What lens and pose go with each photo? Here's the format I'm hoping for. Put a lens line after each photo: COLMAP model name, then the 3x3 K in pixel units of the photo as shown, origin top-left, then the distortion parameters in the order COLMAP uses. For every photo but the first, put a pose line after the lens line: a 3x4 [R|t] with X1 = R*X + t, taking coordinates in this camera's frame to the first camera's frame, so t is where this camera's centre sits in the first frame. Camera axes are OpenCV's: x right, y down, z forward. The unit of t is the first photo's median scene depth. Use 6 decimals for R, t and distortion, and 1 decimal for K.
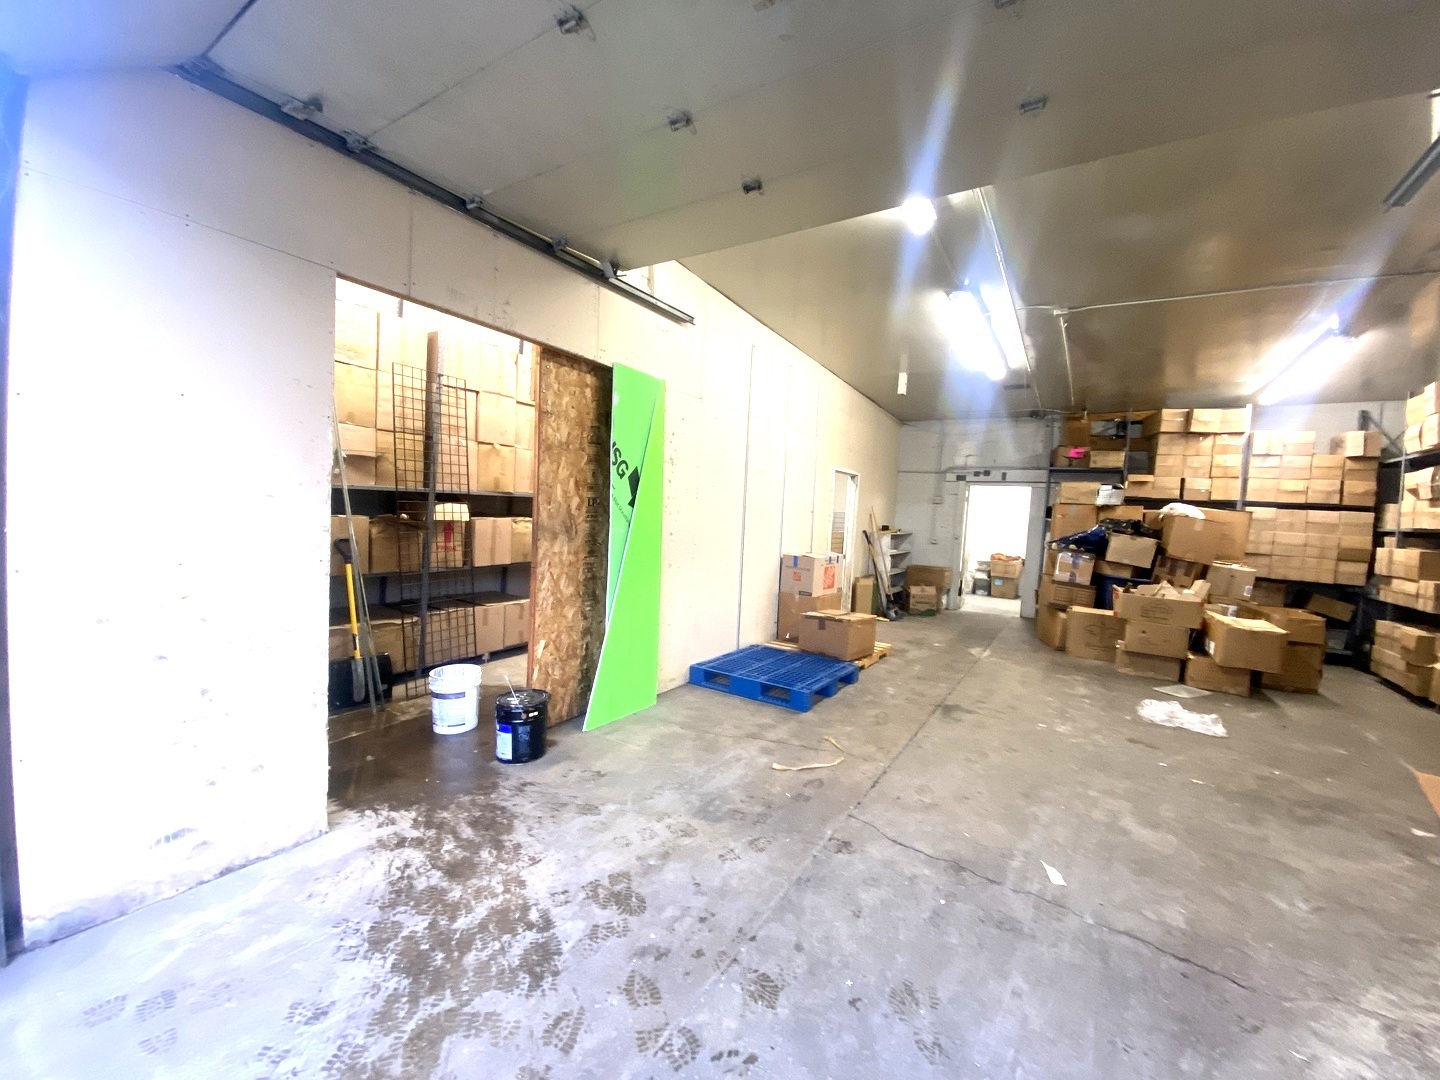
lens RADIAL K [[592.0, 0, 705.8], [0, 592.0, 538.1], [0, 0, 1]] dist [0.027490, -0.027267]
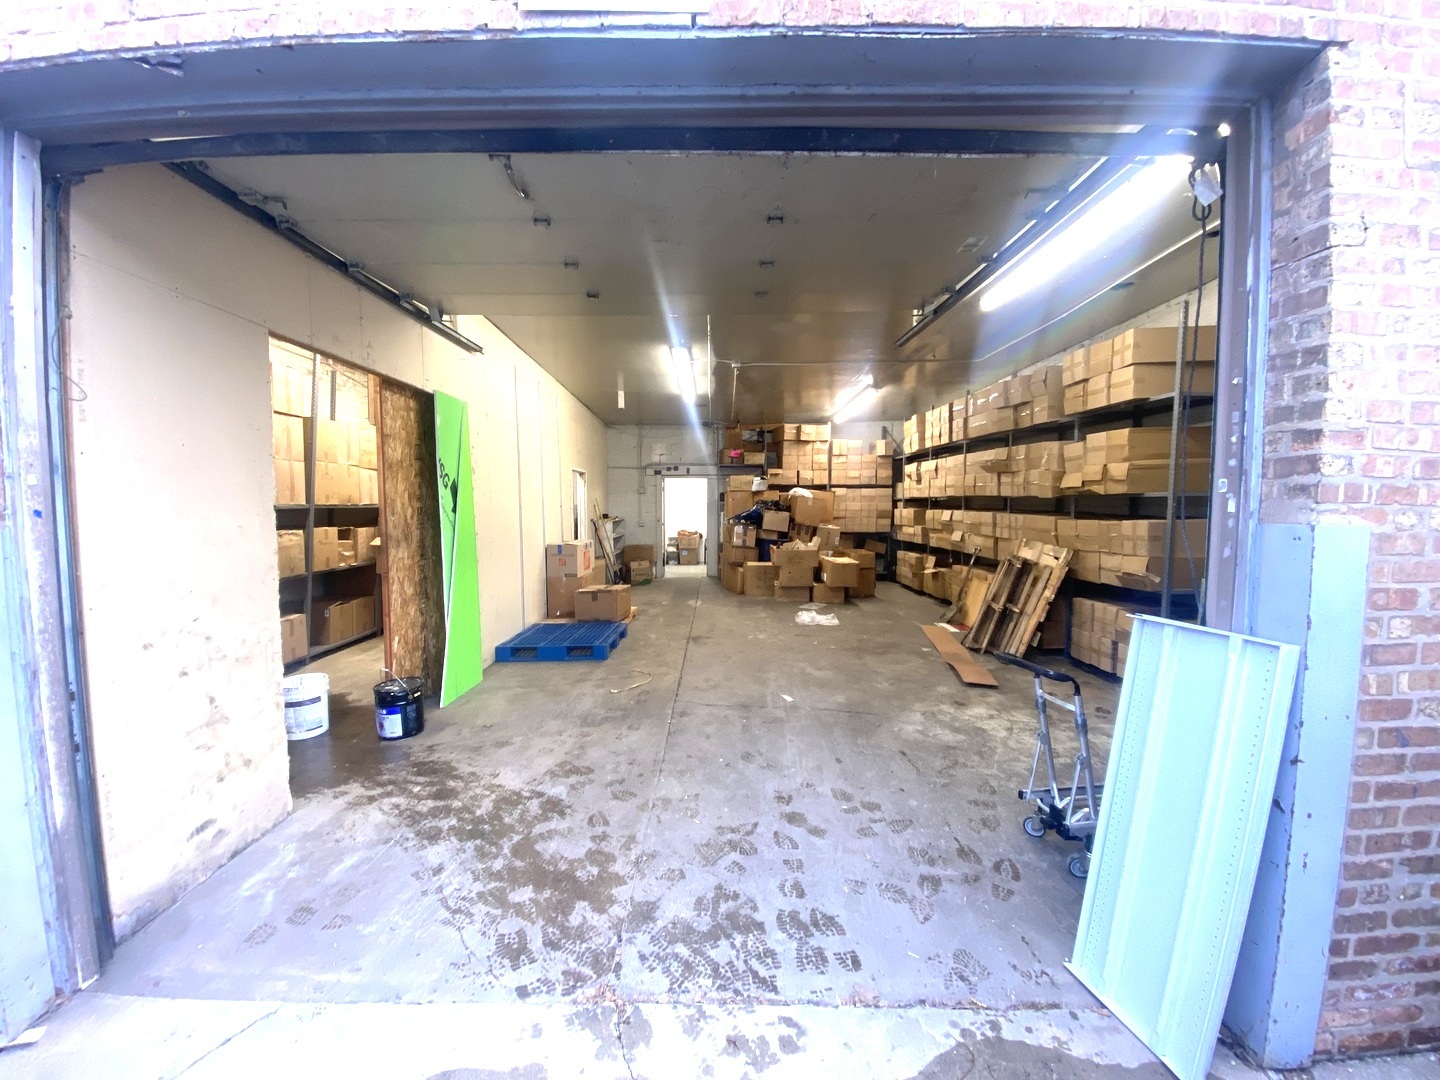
lens RADIAL K [[583.0, 0, 720.0], [0, 583.0, 540.0], [0, 0, 1]] dist [0.032385, -0.025815]
pose [[0.839922, -0.087102, 0.535671, -0.236297], [0.073696, 0.996199, 0.046430, -0.012063], [-0.537679, 0.000479, 0.843149, -0.191830]]
